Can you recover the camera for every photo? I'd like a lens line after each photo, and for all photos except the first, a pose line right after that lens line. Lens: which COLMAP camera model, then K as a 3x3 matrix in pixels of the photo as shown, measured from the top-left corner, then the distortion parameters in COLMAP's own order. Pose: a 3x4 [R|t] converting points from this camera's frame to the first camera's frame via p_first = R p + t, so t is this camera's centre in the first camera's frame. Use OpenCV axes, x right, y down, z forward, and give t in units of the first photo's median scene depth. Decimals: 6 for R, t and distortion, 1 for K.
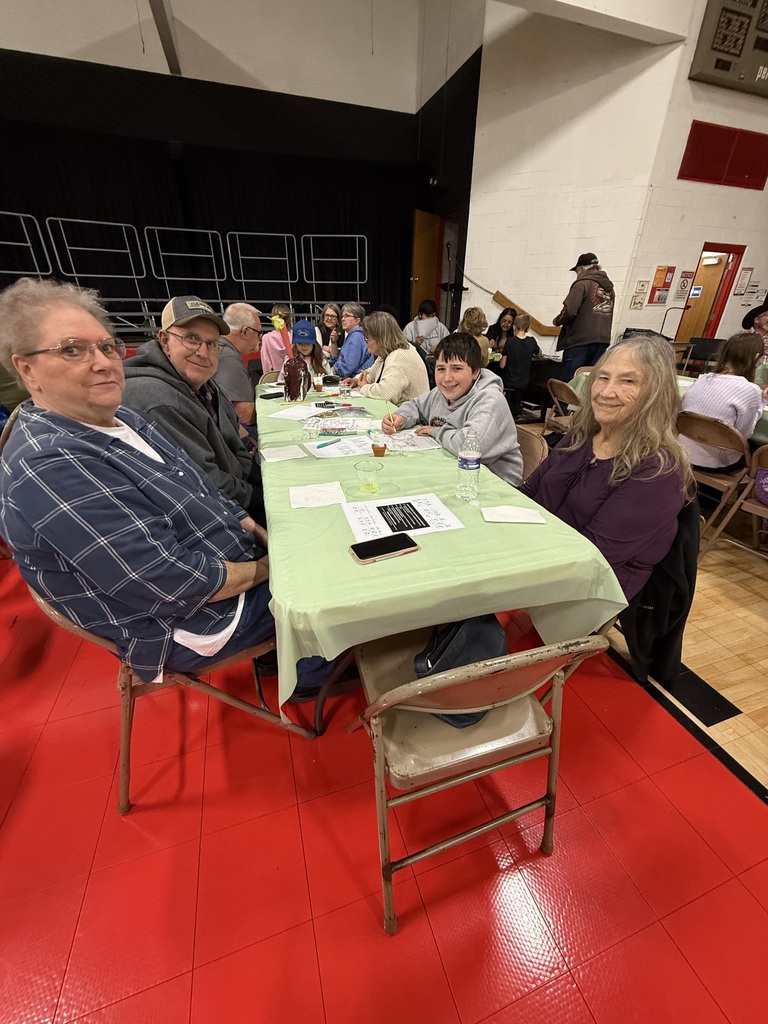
lens RADIAL K [[405.3, 0, 384.0], [0, 405.3, 512.0], [0, 0, 1]] dist [0.000364, -0.000012]
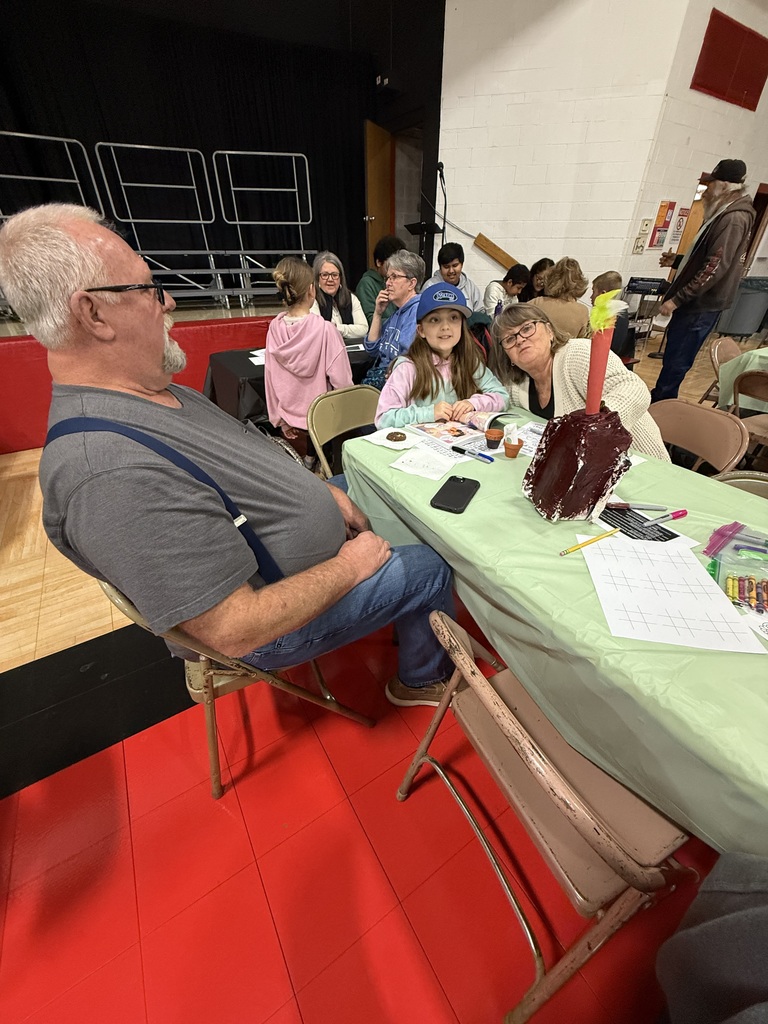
lens RADIAL K [[405.3, 0, 384.0], [0, 405.3, 512.0], [0, 0, 1]] dist [0.000364, -0.000012]
pose [[0.969610, -0.143820, 0.197921, -0.158833], [0.123729, 0.986151, 0.110441, -0.117771], [-0.211064, -0.082596, 0.973976, 0.220936]]
